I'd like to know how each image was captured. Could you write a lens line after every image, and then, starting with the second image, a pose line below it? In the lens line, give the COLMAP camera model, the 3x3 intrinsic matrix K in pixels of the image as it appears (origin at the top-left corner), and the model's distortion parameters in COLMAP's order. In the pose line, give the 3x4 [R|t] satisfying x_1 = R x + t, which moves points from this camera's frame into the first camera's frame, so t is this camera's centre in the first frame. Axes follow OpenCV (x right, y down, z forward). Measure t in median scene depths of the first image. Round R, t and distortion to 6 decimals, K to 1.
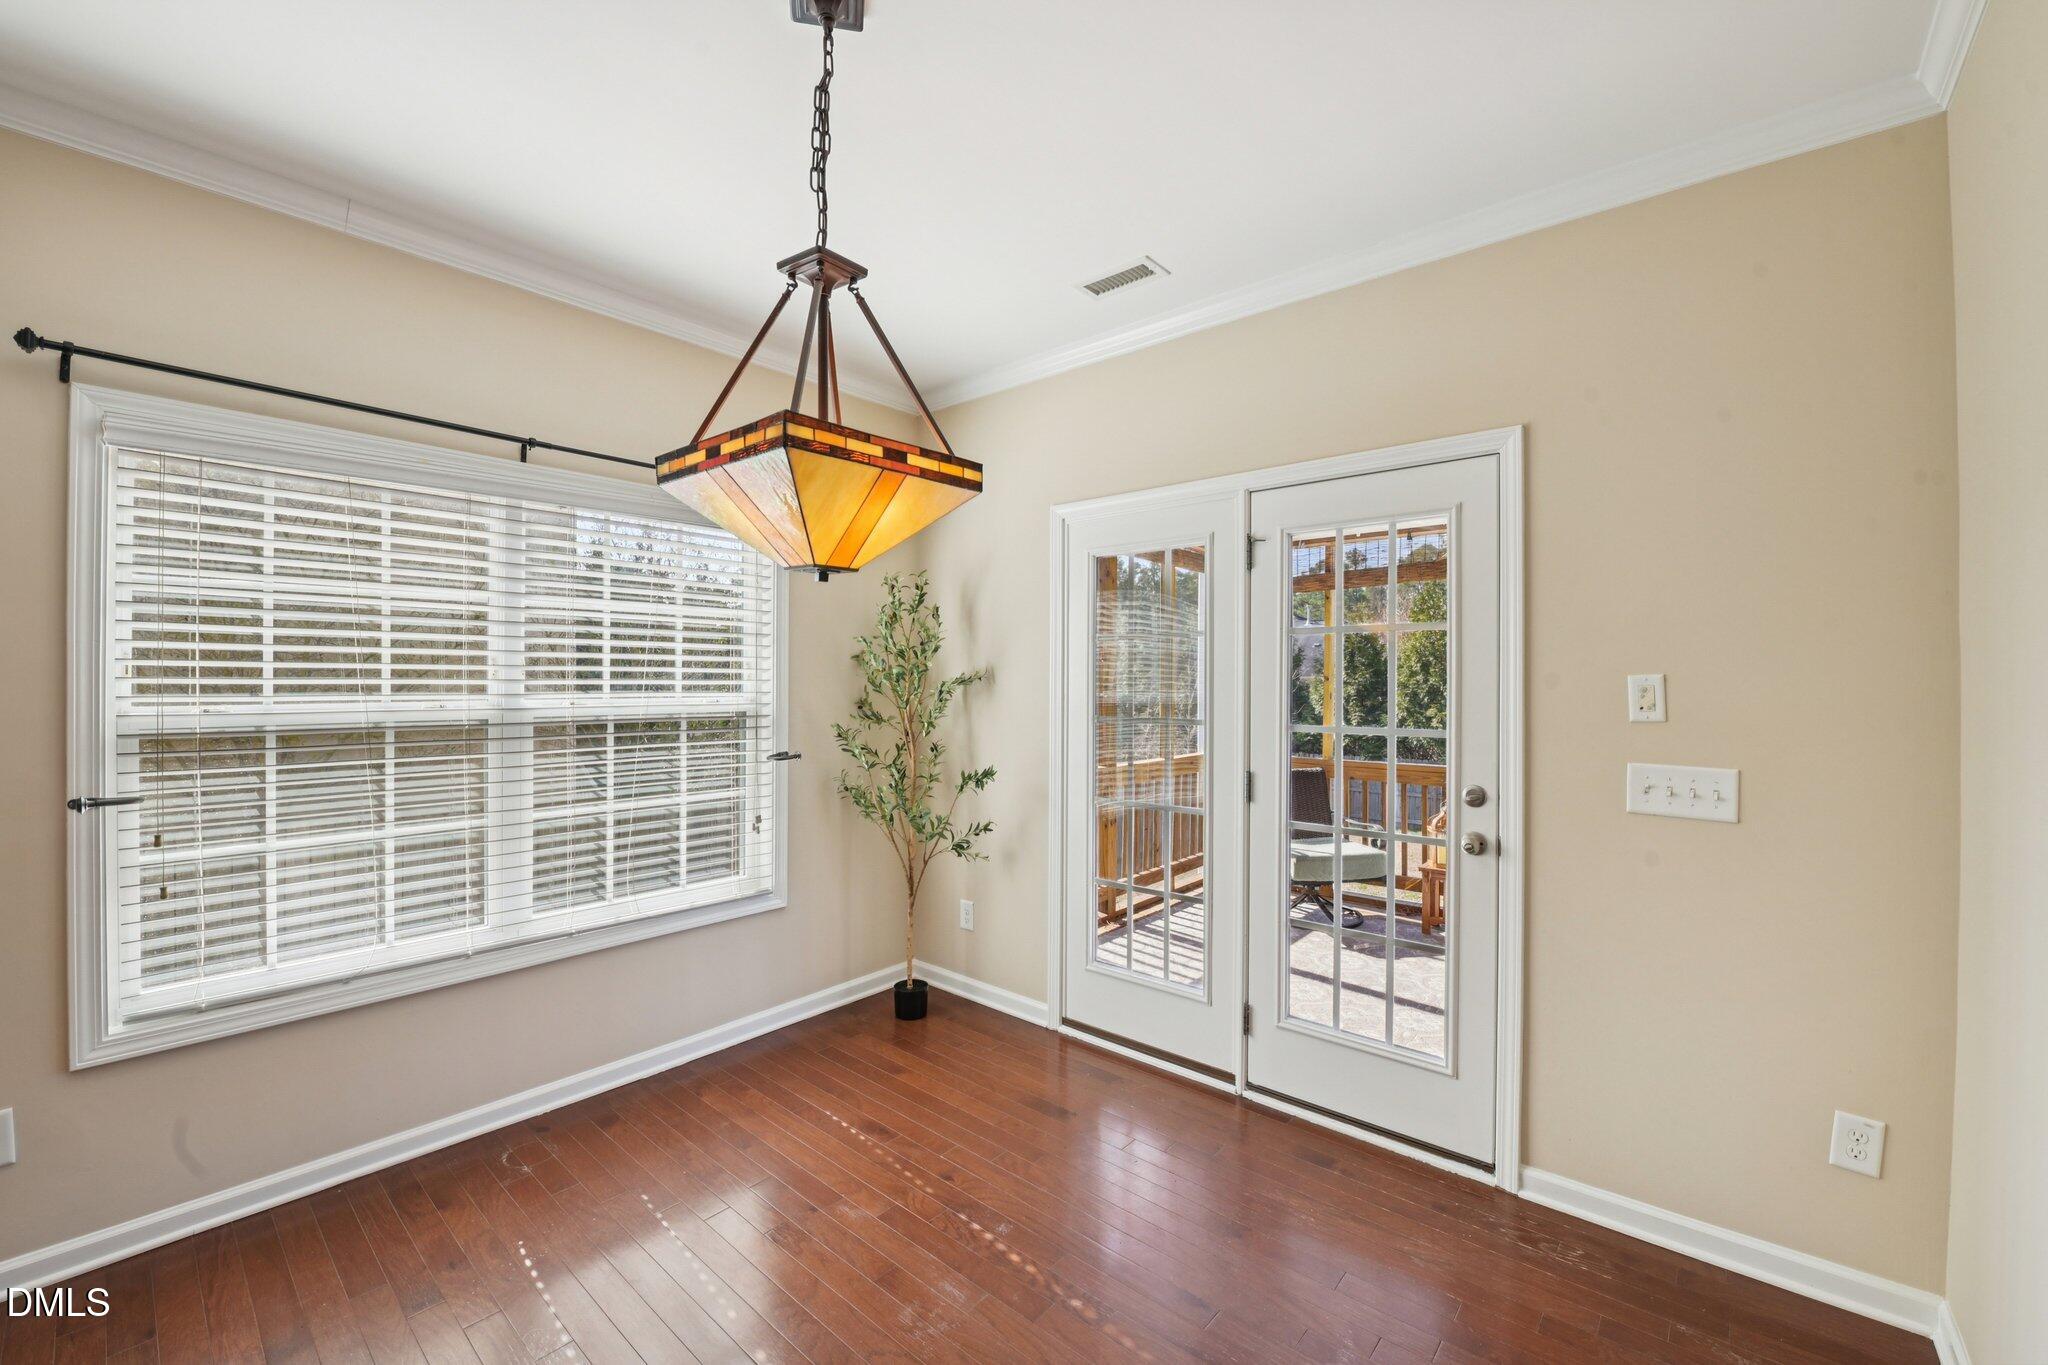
lens RADIAL K [[815.2, 0, 1023.1], [0, 815.2, 676.3], [0, 0, 1]] dist [-0.026246, -0.000216]
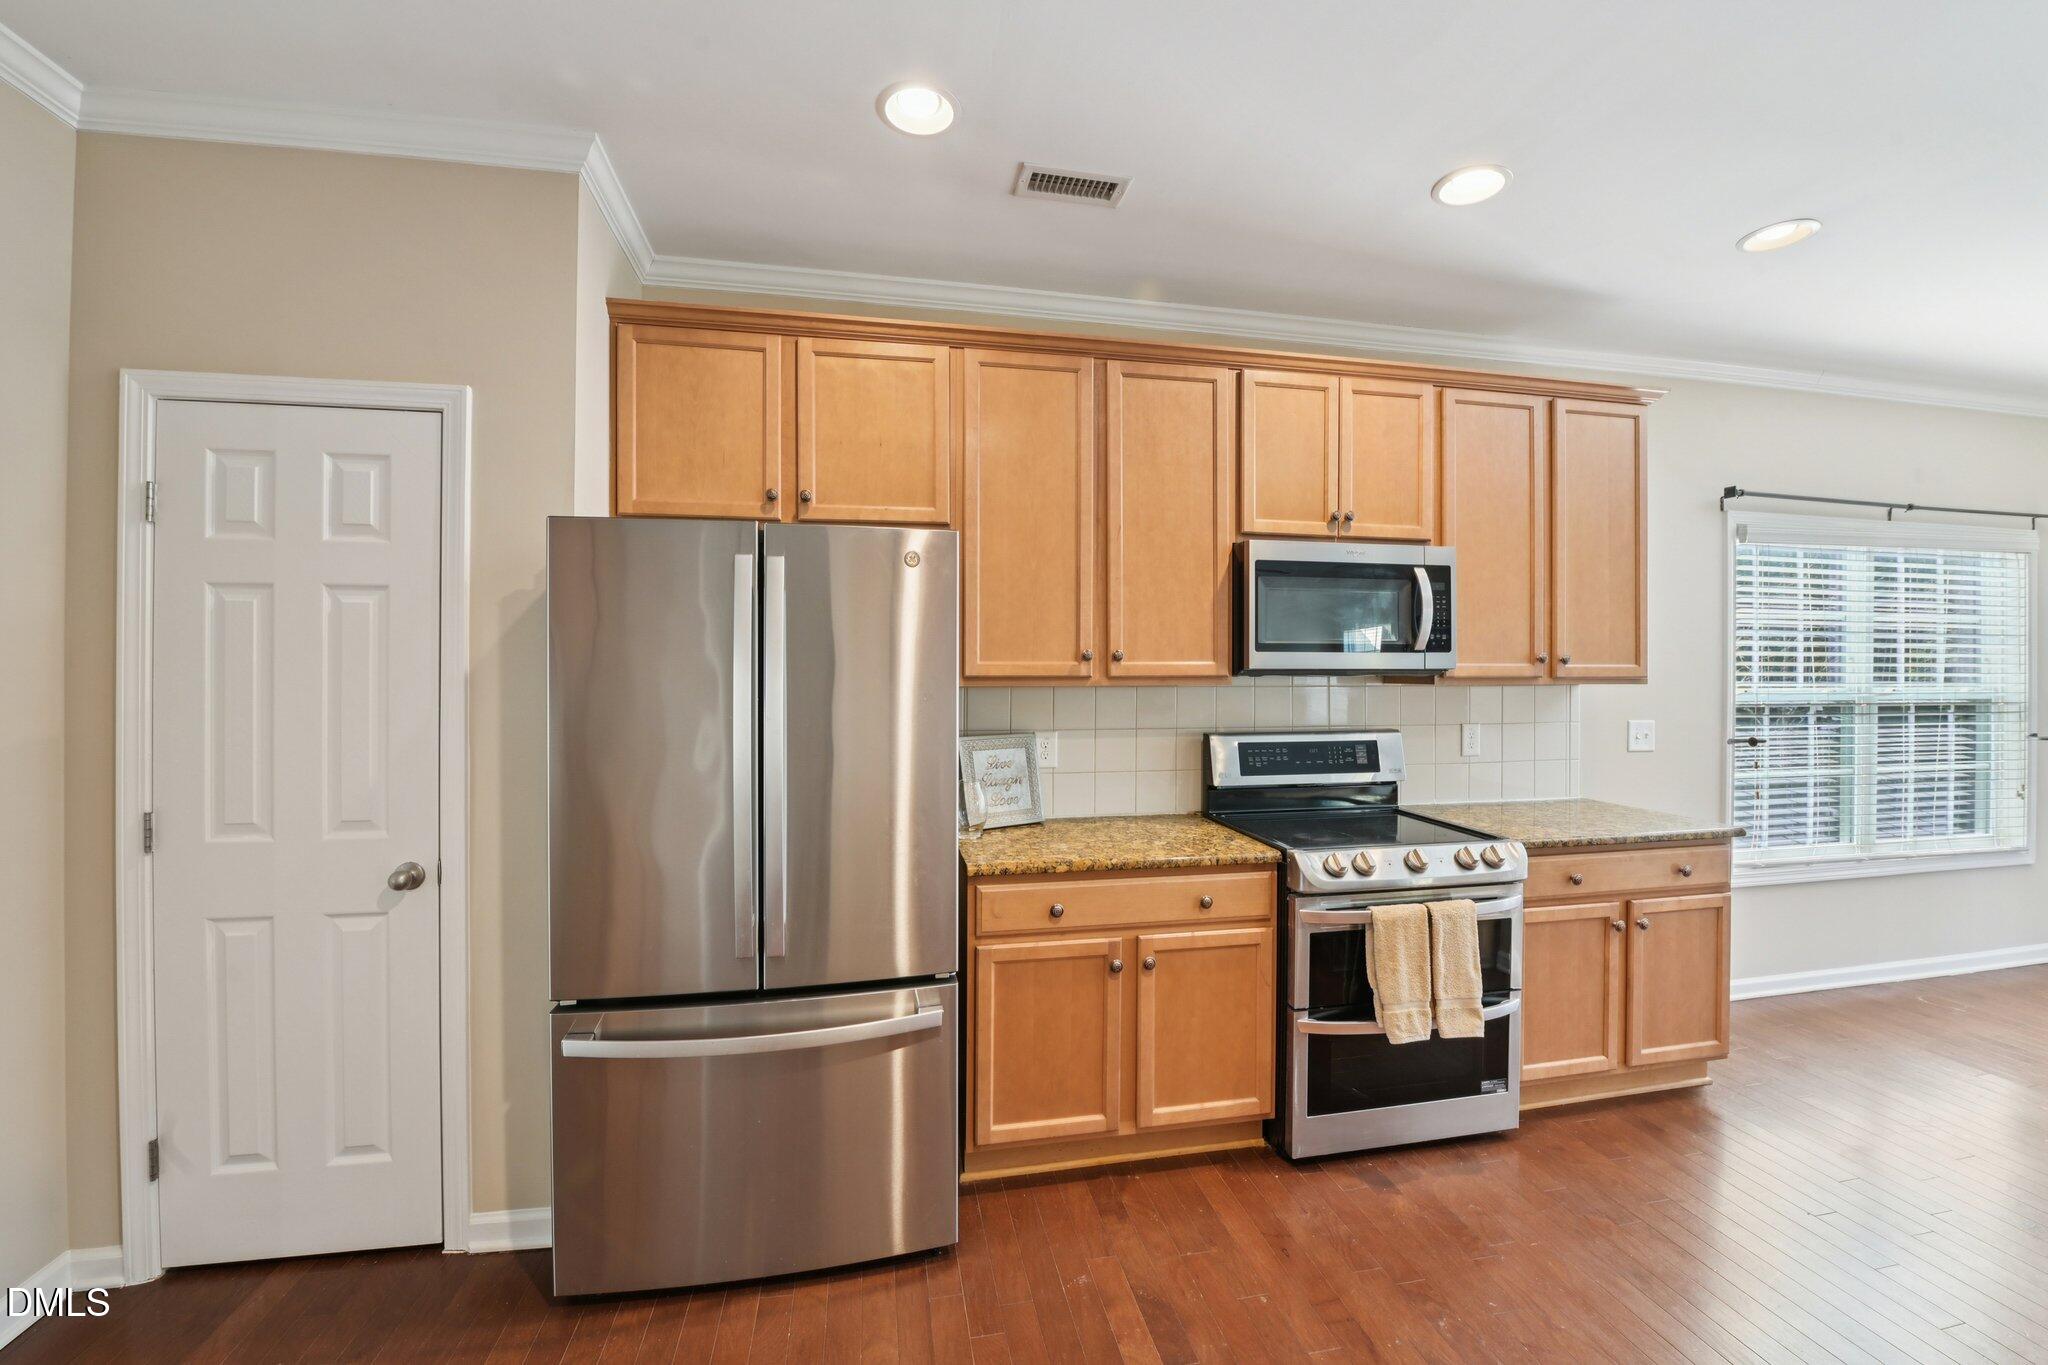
lens RADIAL K [[846.0, 0, 1028.0], [0, 846.0, 660.6], [0, 0, 1]] dist [-0.018039, -0.000647]
pose [[0.794891, -0.006409, -0.606719, -0.832784], [0.001974, 0.999966, -0.007978, -0.007959], [0.606749, 0.005144, 0.794876, -0.962340]]
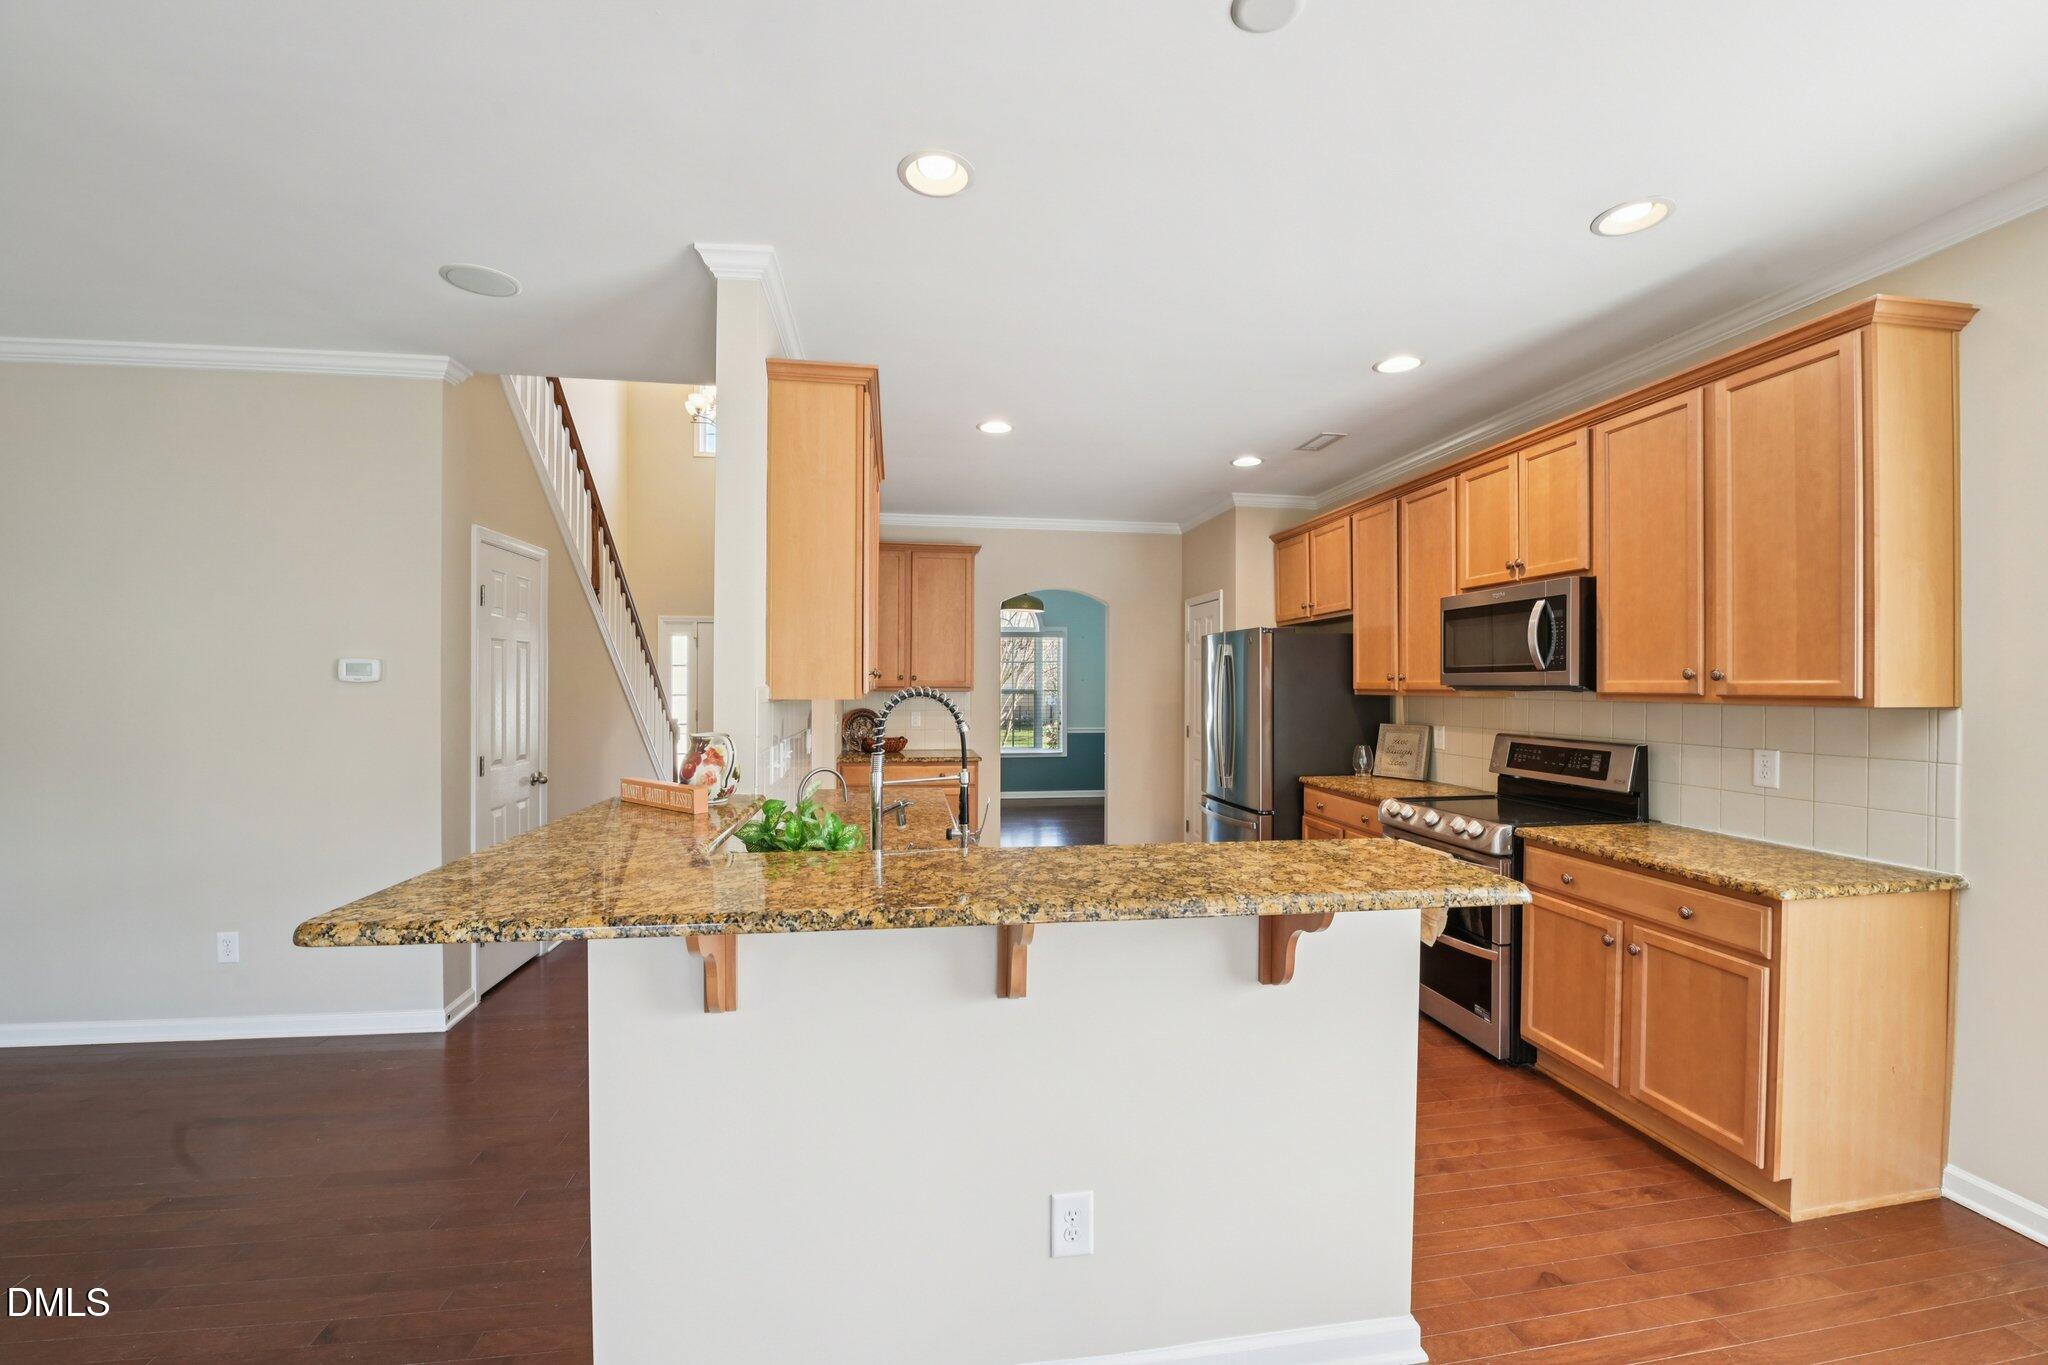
lens RADIAL K [[815.2, 0, 1021.8], [0, 815.2, 687.2], [0, 0, 1]] dist [-0.026246, -0.000216]
pose [[-0.649340, -0.003345, -0.760491, 0.863201], [-0.004993, 0.999988, -0.000135, 0.006310], [0.760482, 0.003710, -0.649348, 0.980071]]
